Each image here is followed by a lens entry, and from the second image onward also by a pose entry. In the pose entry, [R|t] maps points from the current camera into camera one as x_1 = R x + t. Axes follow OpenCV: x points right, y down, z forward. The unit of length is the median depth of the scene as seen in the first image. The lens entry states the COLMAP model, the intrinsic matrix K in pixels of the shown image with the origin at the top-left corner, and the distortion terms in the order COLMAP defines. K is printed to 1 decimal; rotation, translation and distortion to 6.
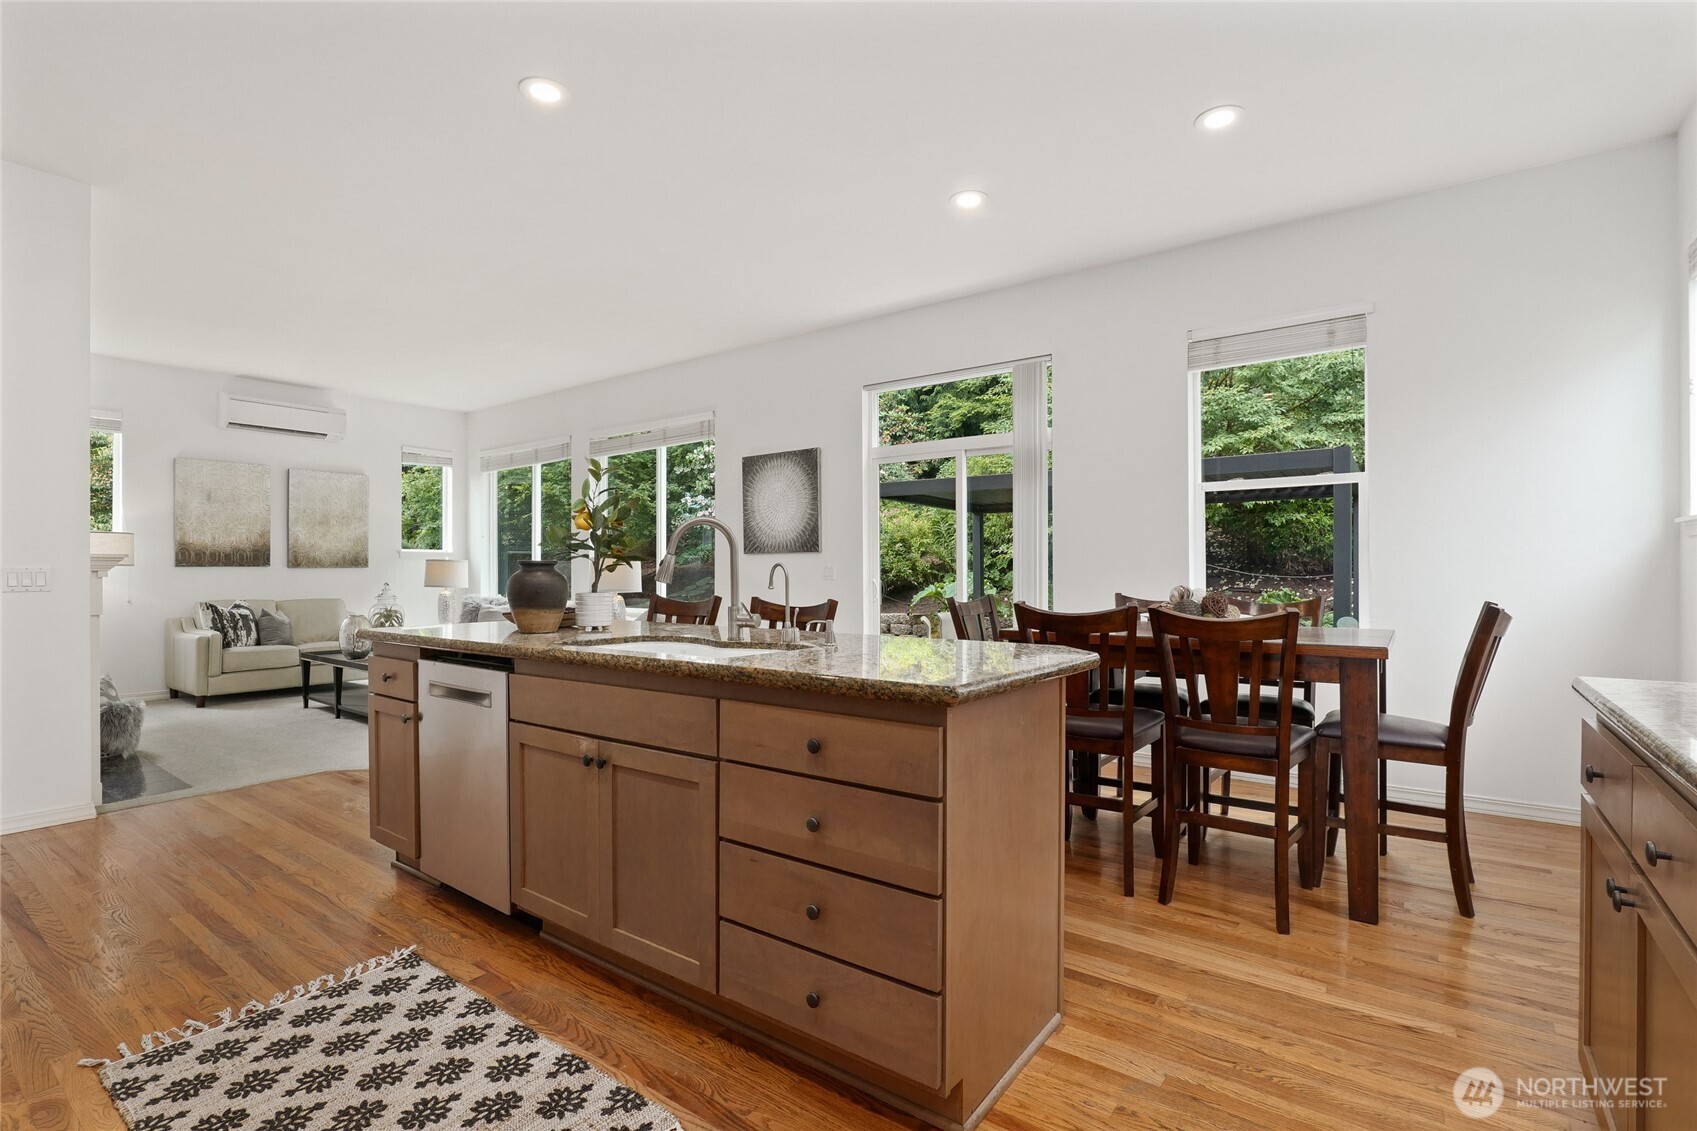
lens RADIAL K [[790.7, 0, 848.5], [0, 790.7, 571.8], [0, 0, 1]] dist [-0.019965, 0.004655]
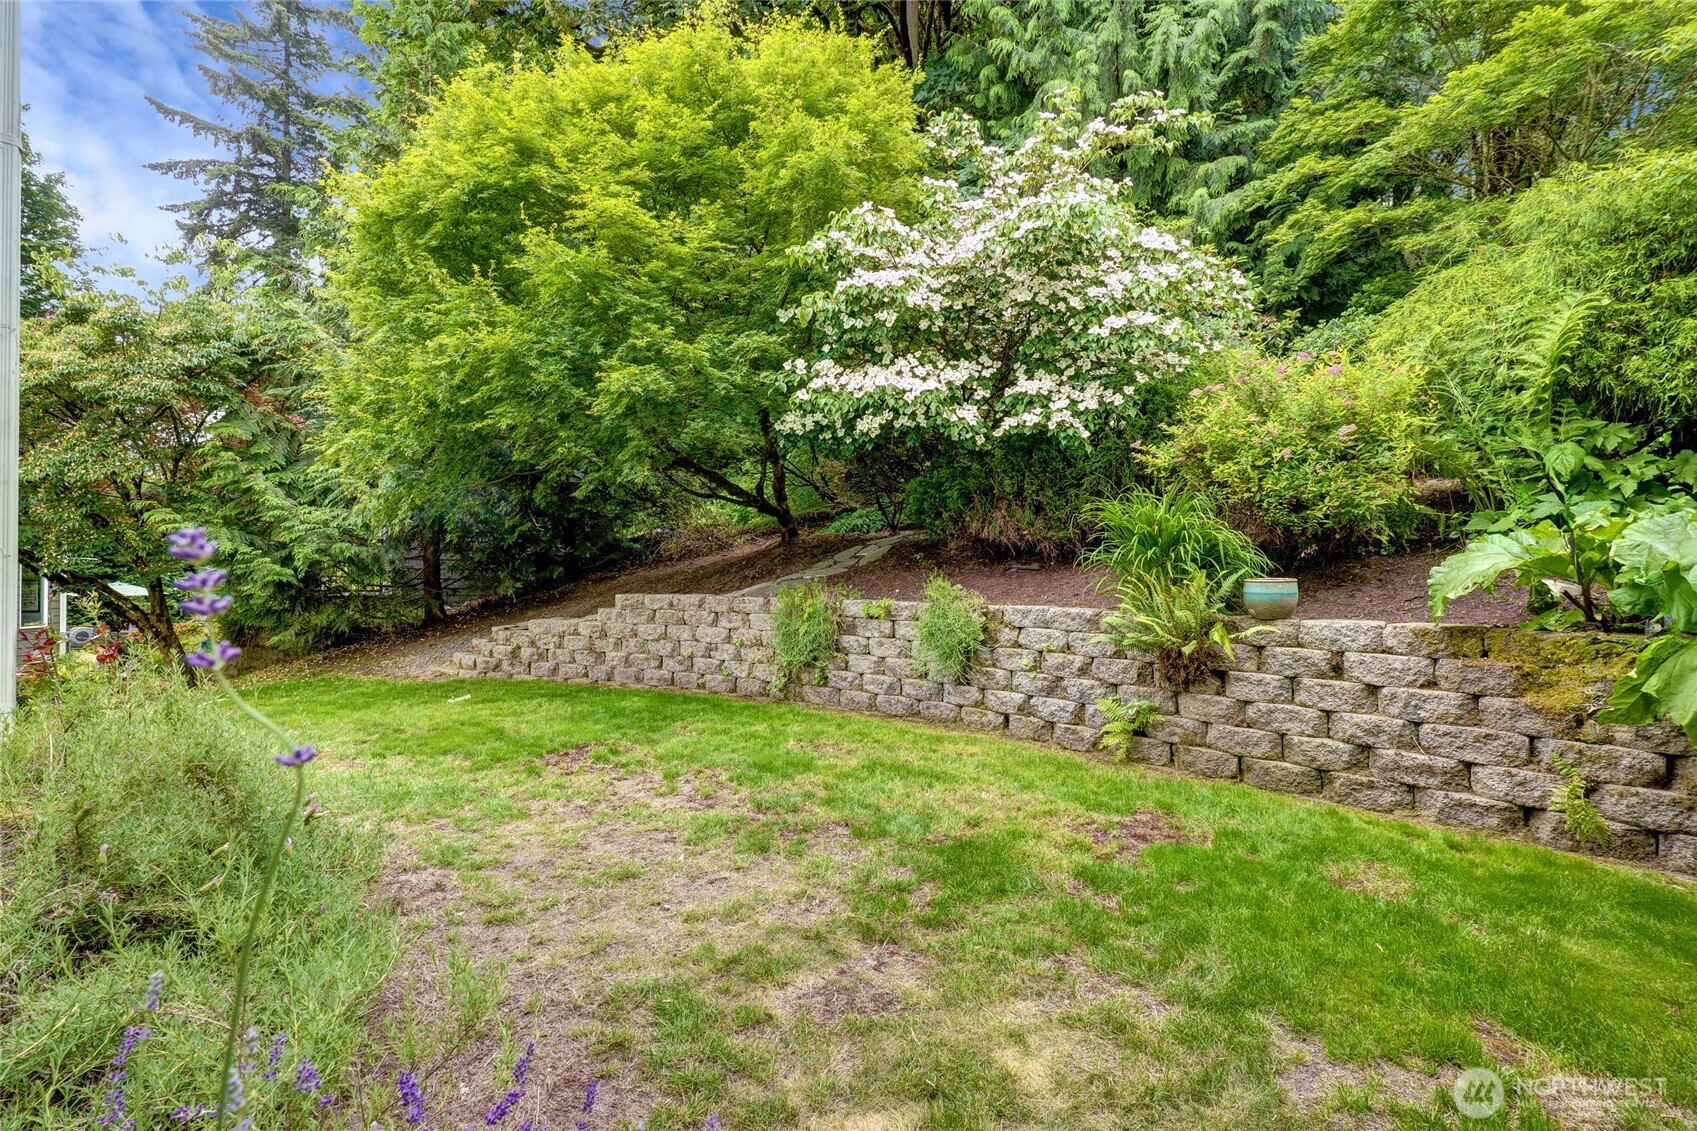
lens RADIAL K [[790.7, 0, 837.2], [0, 790.7, 569.5], [0, 0, 1]] dist [-0.019965, 0.004655]
pose [[0.972145, 0.011601, -0.234092, -0.137287], [-0.012846, 0.999910, -0.003794, 0.058699], [0.234027, 0.006695, 0.972207, 1.070183]]
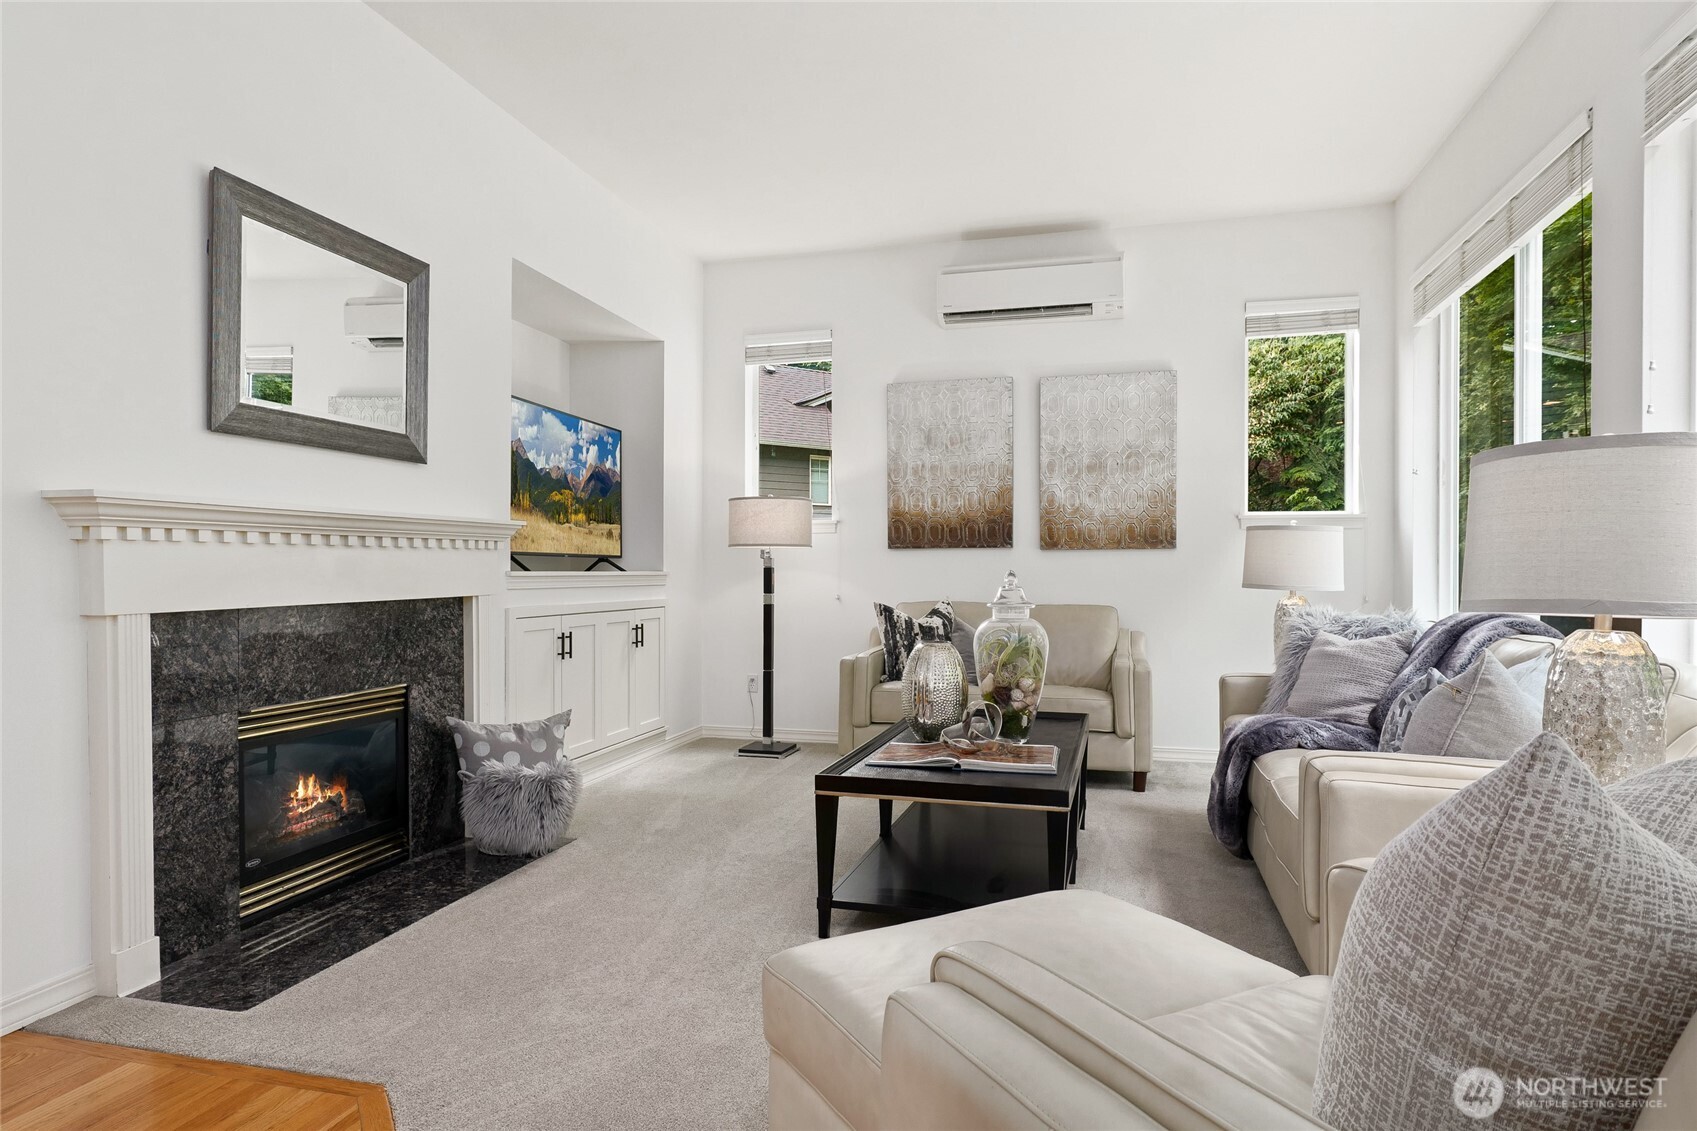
lens RADIAL K [[966.0, 0, 845.0], [0, 966.0, 571.6], [0, 0, 1]] dist [0.010491, 0.000579]
pose [[0.368204, 0.001382, -0.929744, -0.116503], [-0.005166, 0.999987, -0.000559, 0.013838], [0.929731, 0.005009, 0.368206, 0.671736]]
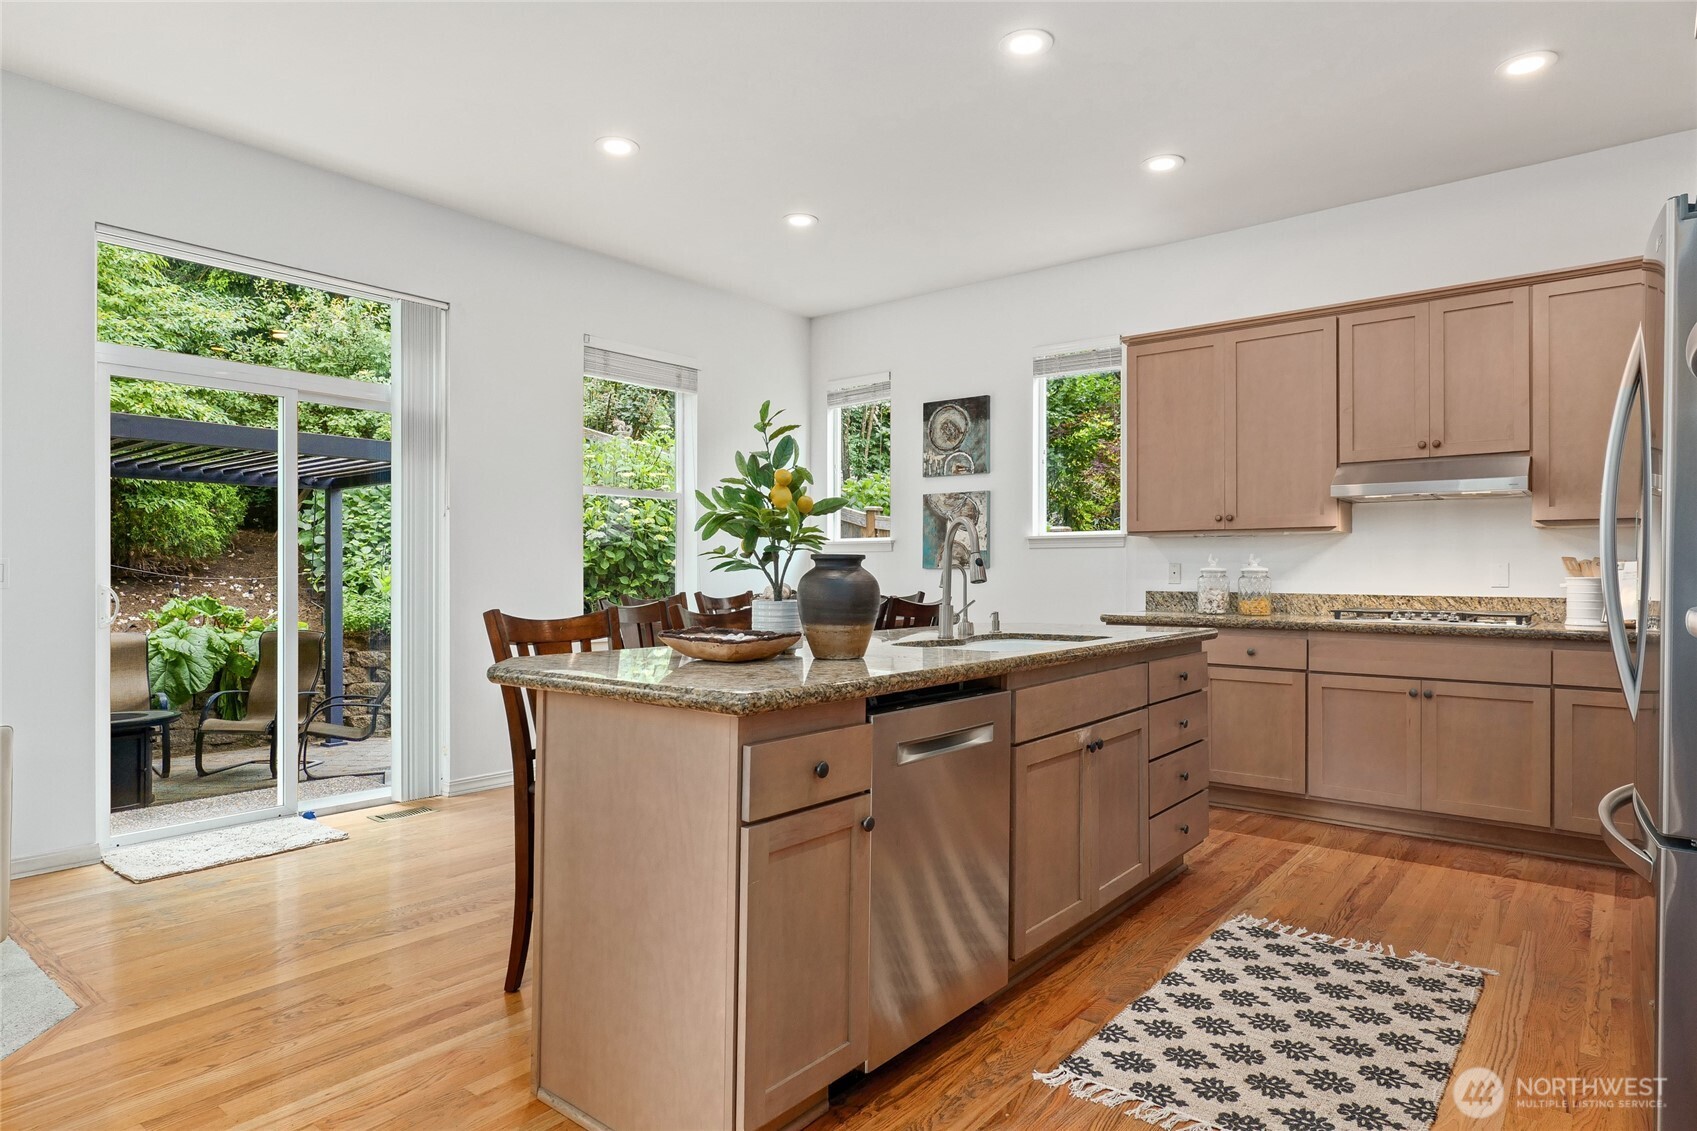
lens RADIAL K [[973.6, 0, 854.7], [0, 973.6, 566.0], [0, 0, 1]] dist [-0.001861, 0.001239]
pose [[0.034073, 0.007335, 0.999392, -0.509415], [0.002578, 0.999969, -0.007427, 0.000984], [-0.999416, 0.002830, 0.034053, 0.390643]]
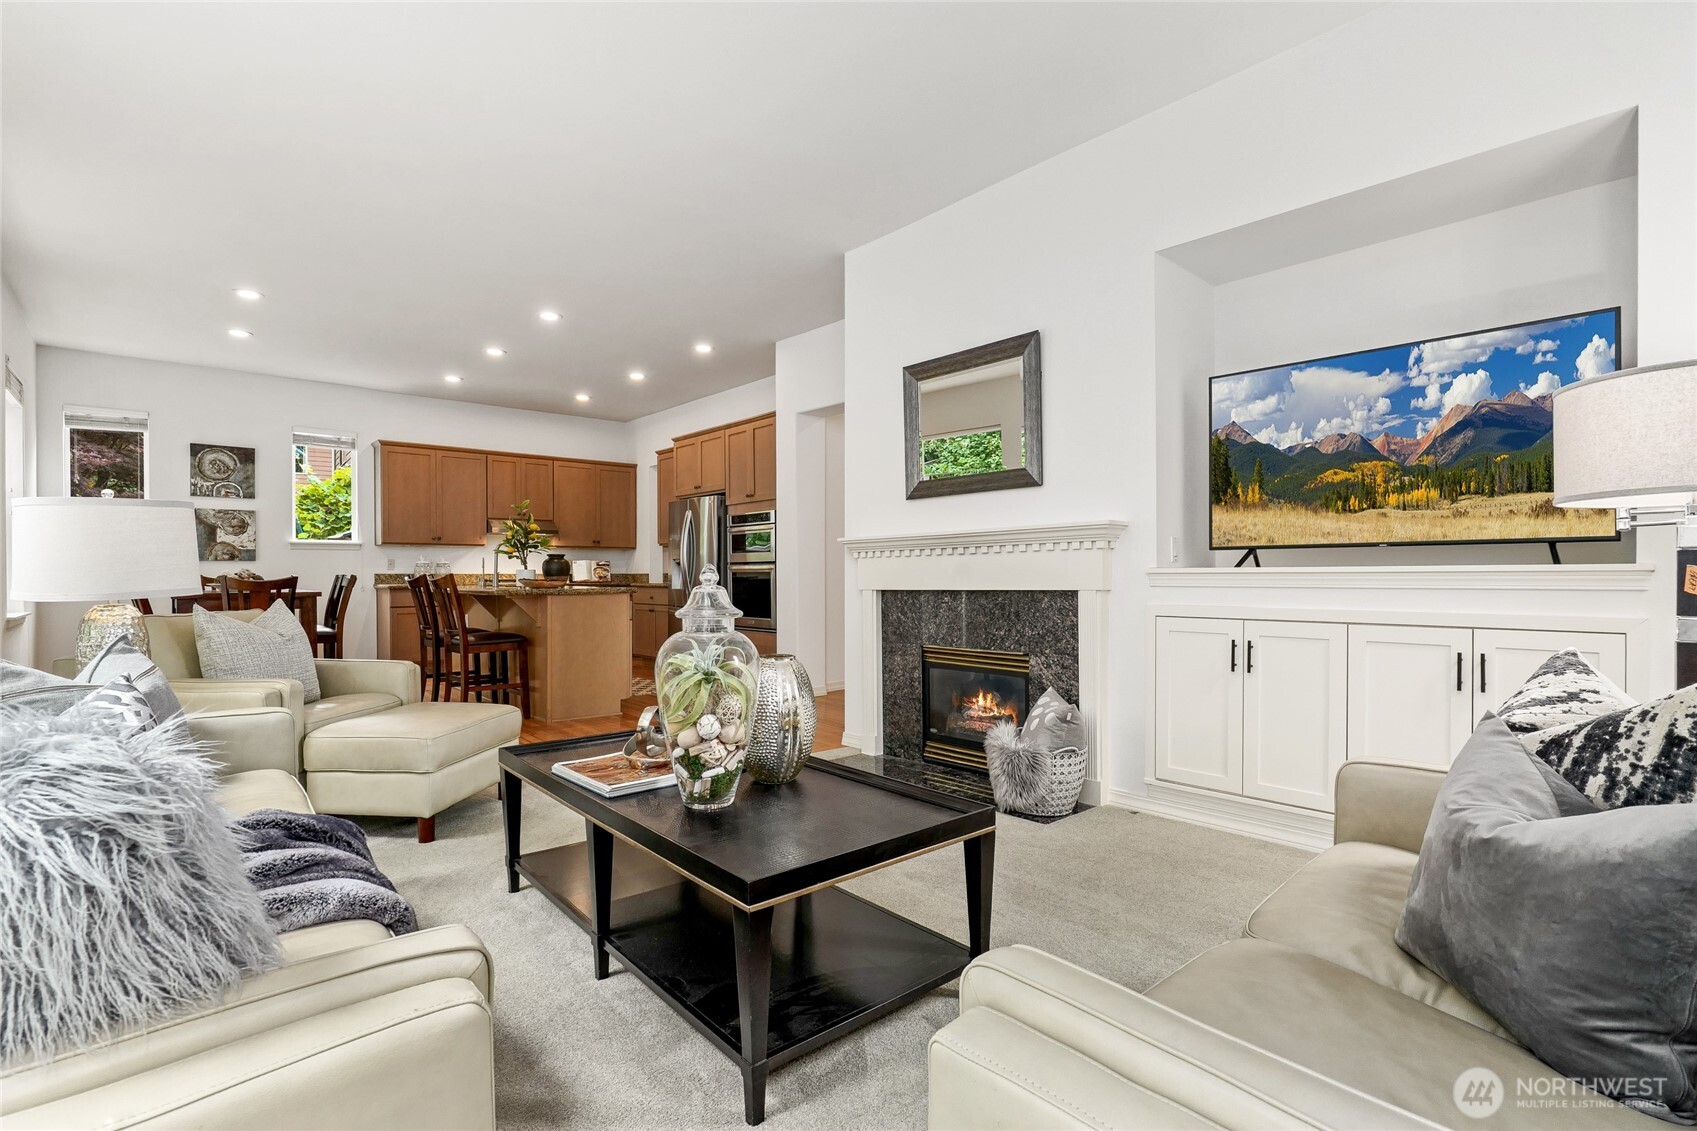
lens RADIAL K [[790.7, 0, 848.3], [0, 790.7, 576.2], [0, 0, 1]] dist [-0.019965, 0.004655]
pose [[-0.981718, 0.003571, 0.190305, -0.643324], [0.005041, 0.999961, 0.007242, 0.014141], [-0.190272, 0.008069, -0.981698, 1.204204]]
